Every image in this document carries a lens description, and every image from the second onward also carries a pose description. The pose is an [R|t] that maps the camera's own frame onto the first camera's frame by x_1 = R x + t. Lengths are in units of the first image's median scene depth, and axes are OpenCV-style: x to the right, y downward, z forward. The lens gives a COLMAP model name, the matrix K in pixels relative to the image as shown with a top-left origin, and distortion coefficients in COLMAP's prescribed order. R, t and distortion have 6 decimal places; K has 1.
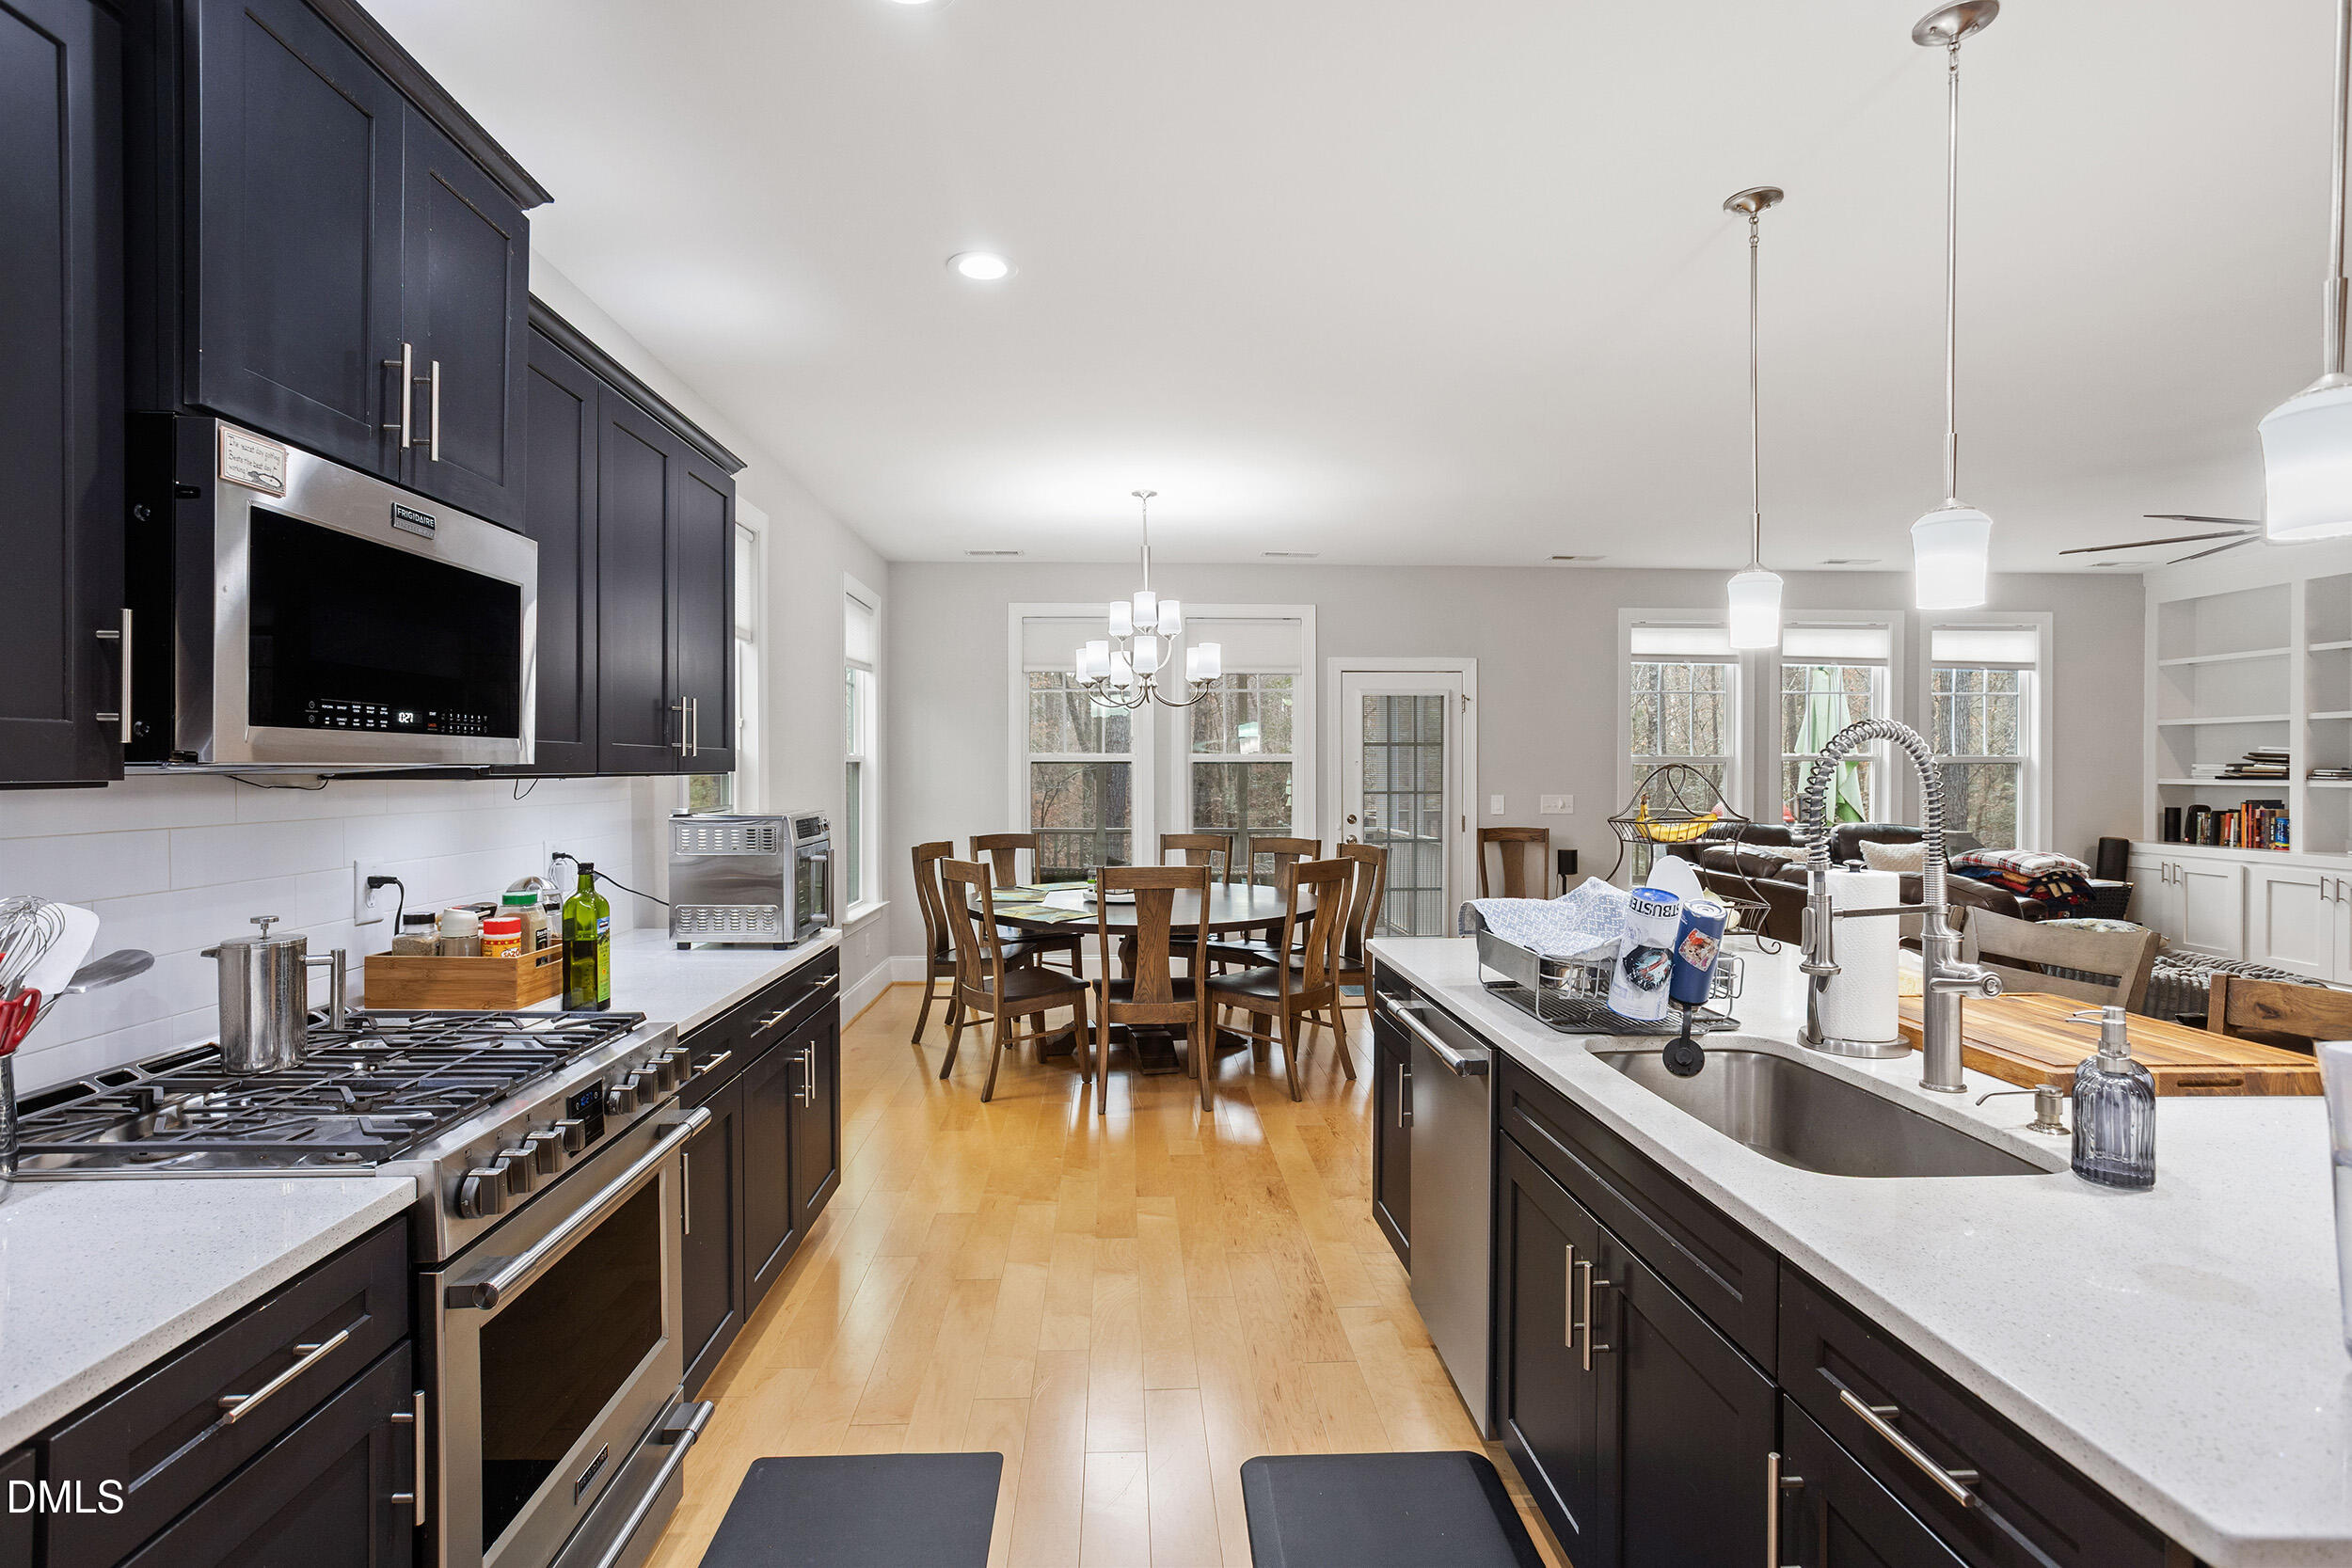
lens RADIAL K [[1139.6, 0, 1159.9], [0, 1139.6, 784.1], [0, 0, 1]] dist [-0.033107, 0.001387]
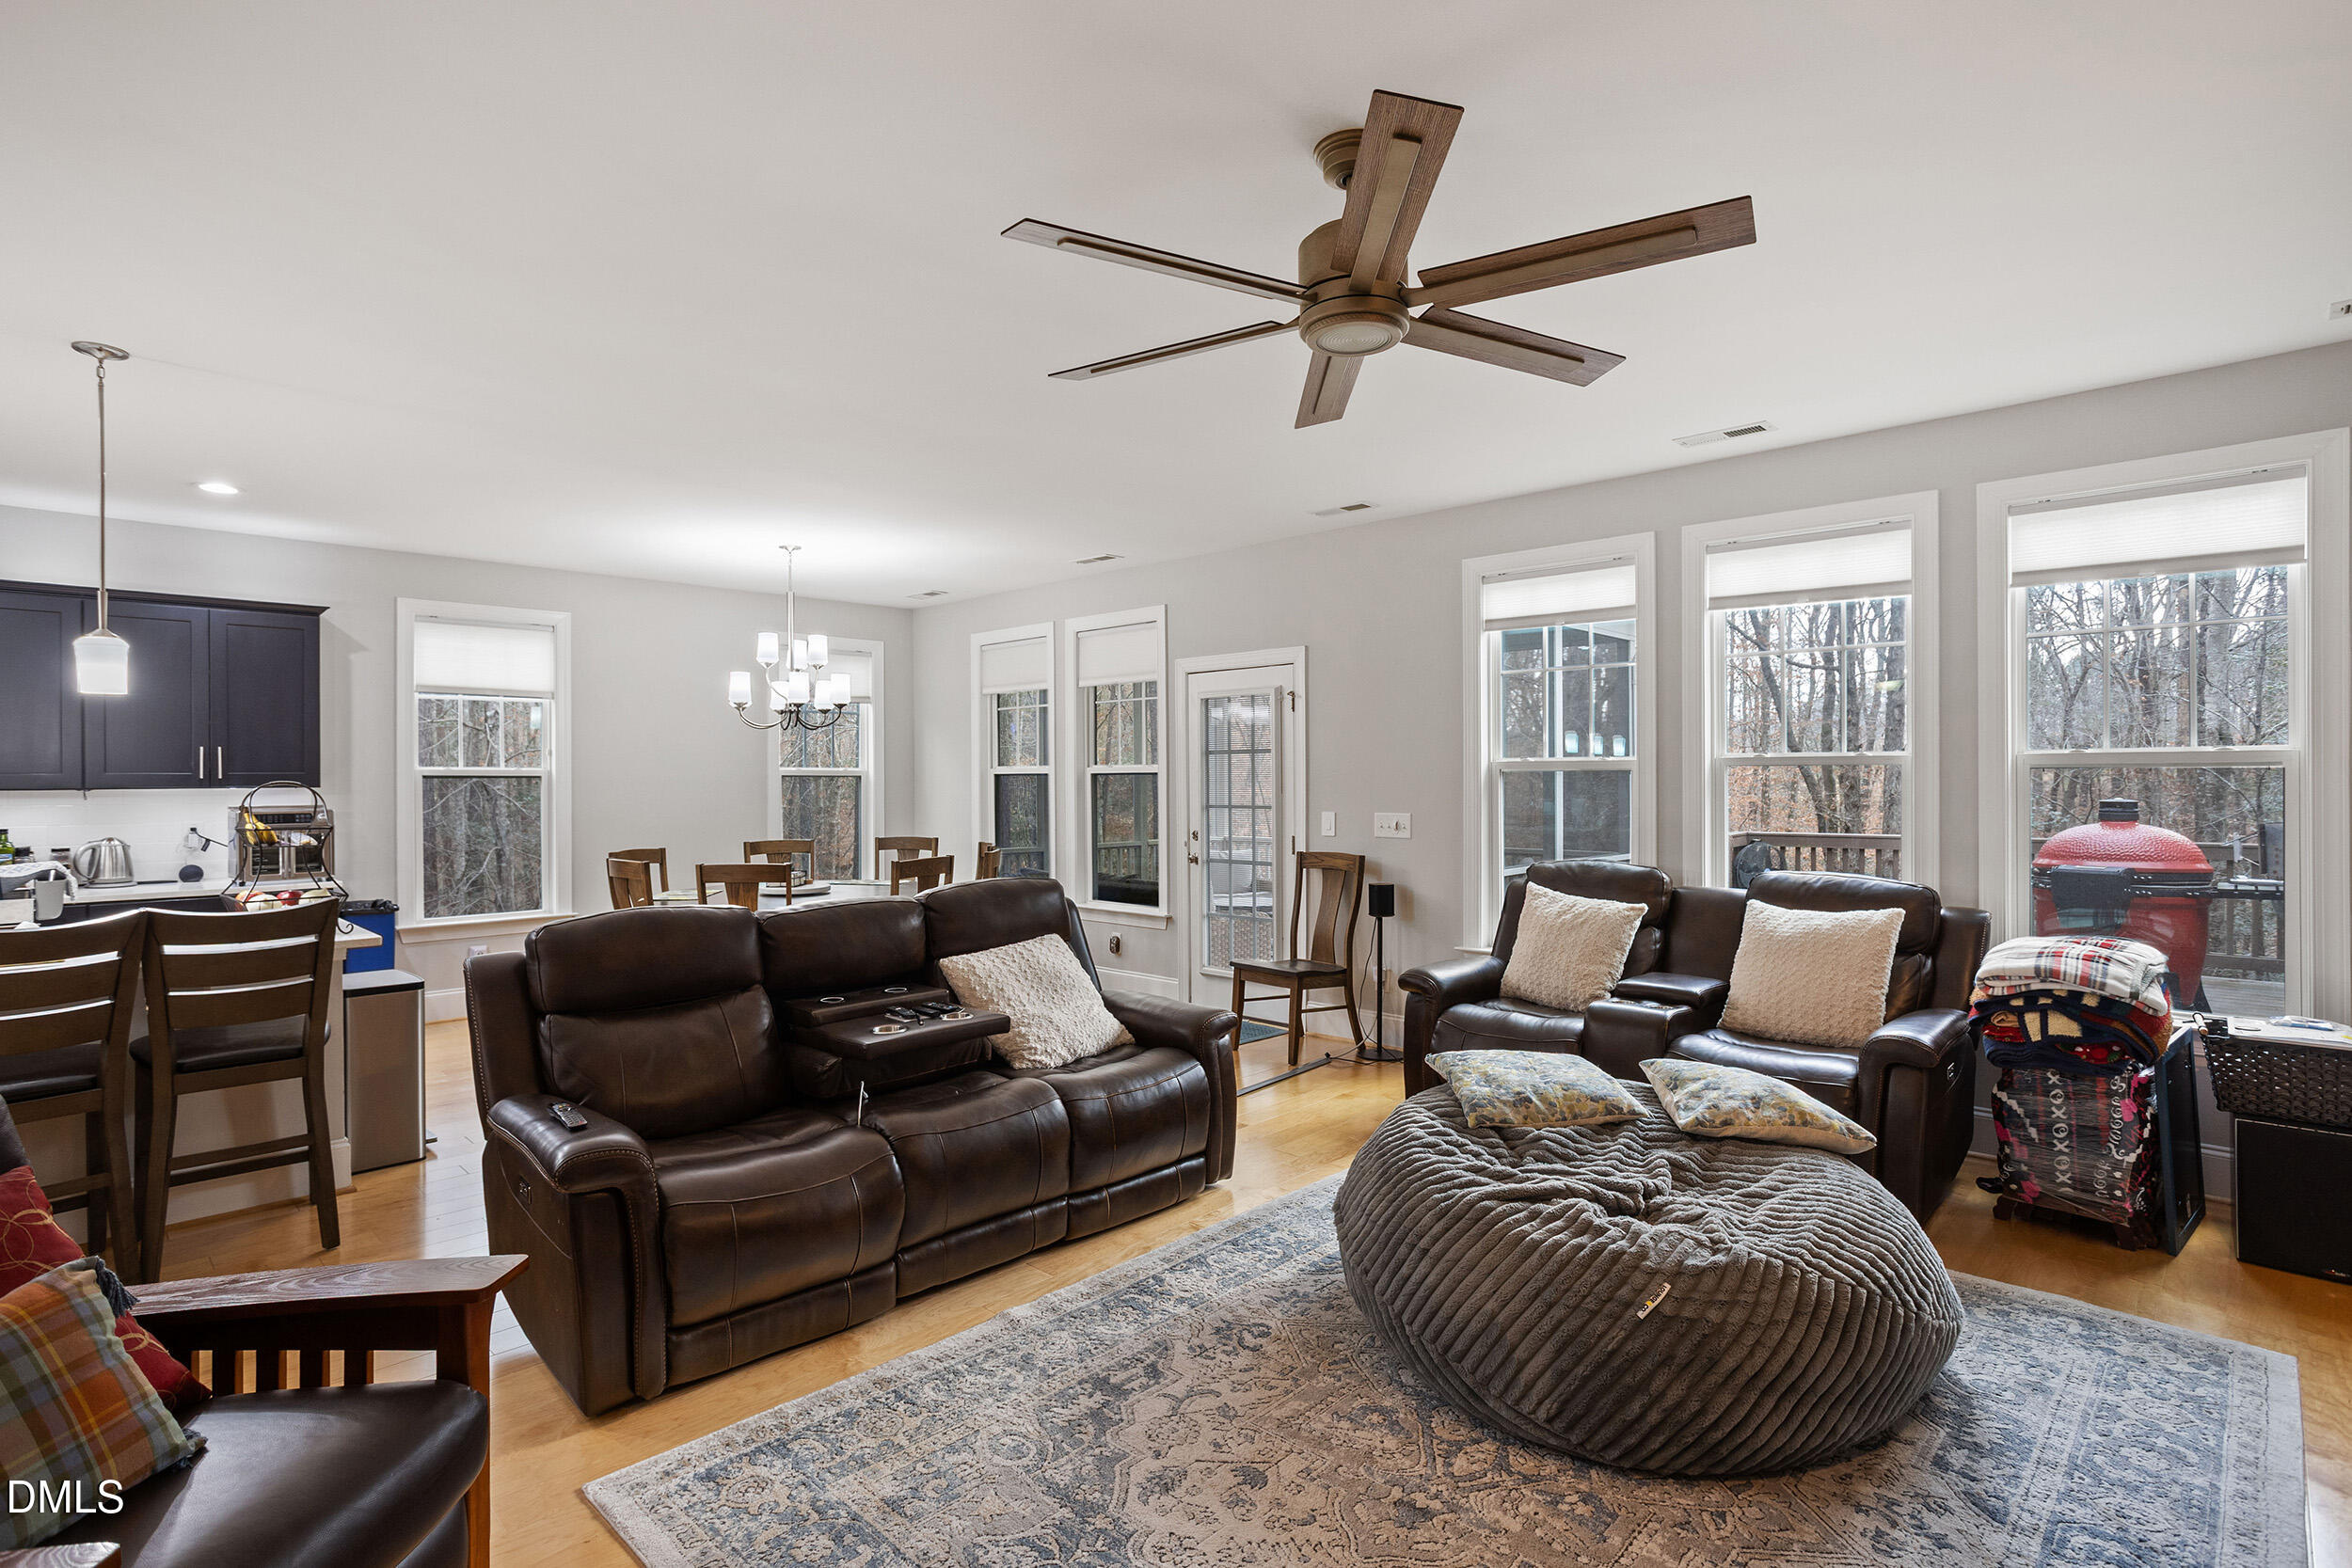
lens RADIAL K [[1148.8, 0, 1165.1], [0, 1148.8, 769.5], [0, 0, 1]] dist [-0.052898, 0.033367]
pose [[0.683993, -0.009763, -0.729423, 2.360113], [-0.004775, 0.999829, -0.017860, -0.015280], [0.729473, 0.015699, 0.683830, 1.022936]]
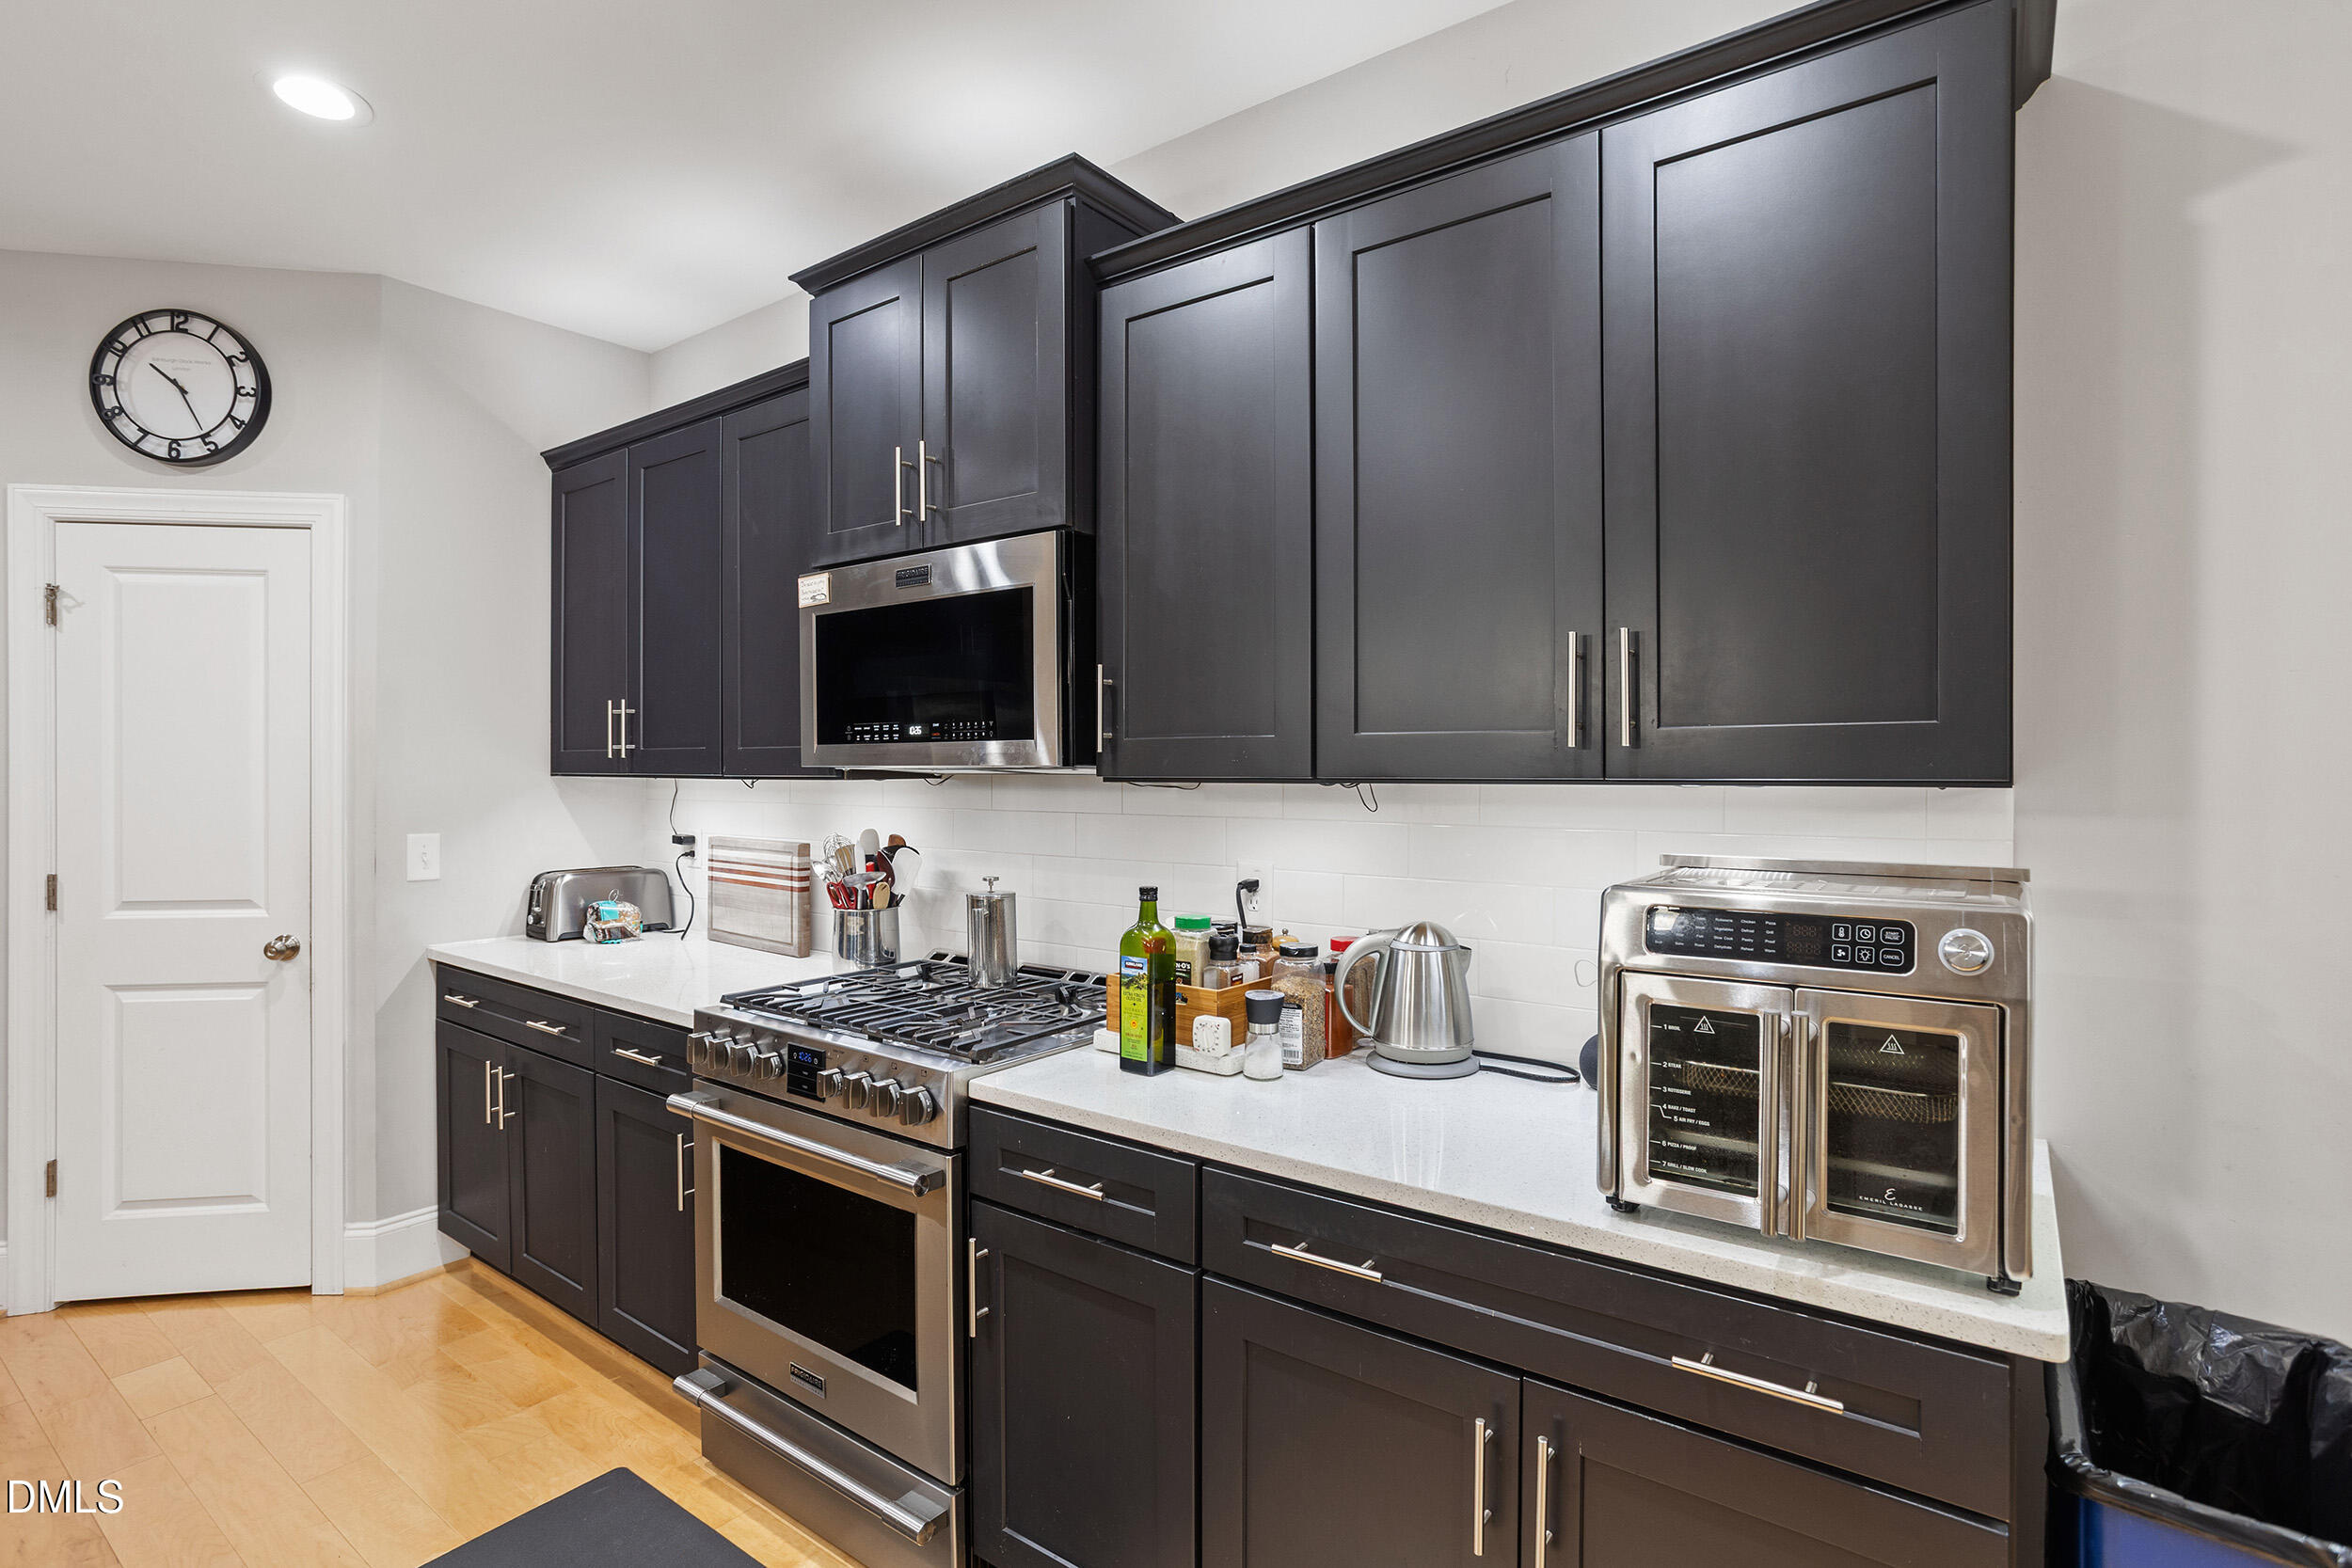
lens RADIAL K [[1148.8, 0, 1165.1], [0, 1148.8, 769.5], [0, 0, 1]] dist [-0.052898, 0.033367]
pose [[-0.630957, -0.003479, -0.775810, 0.114216], [-0.013700, 0.999884, 0.006658, -0.017904], [0.775697, 0.014829, -0.630932, 1.362644]]
